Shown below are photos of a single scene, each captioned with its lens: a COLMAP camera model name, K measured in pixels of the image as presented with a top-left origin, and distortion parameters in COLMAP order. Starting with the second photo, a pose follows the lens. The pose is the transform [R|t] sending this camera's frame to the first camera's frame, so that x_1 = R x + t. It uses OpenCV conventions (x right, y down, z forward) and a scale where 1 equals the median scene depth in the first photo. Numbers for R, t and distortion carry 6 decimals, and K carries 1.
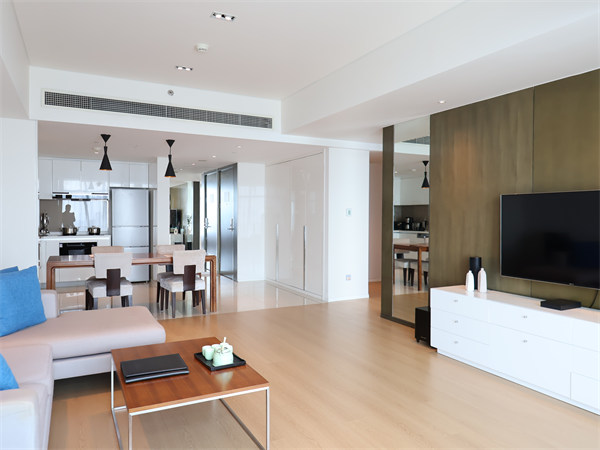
lens RADIAL K [[436.3, 0, 304.0], [0, 436.3, 223.6], [0, 0, 1]] dist [-0.001380, -0.003167]
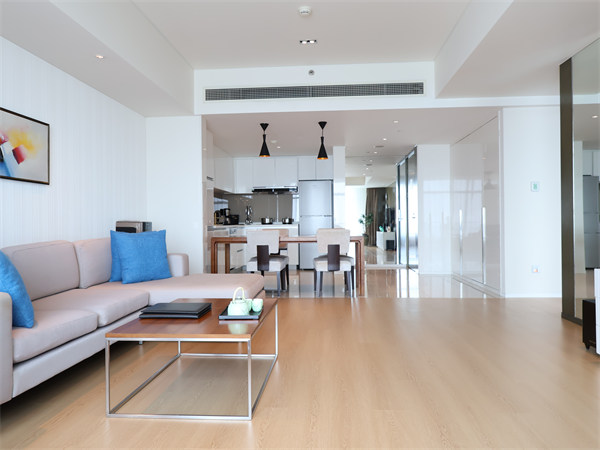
lens RADIAL K [[436.3, 0, 304.0], [0, 436.3, 223.6], [0, 0, 1]] dist [-0.001380, -0.003167]
pose [[0.848049, -0.014592, -0.529717, 0.201398], [0.004225, 0.999775, -0.020777, 0.067935], [0.529901, 0.015382, 0.847920, 0.134443]]
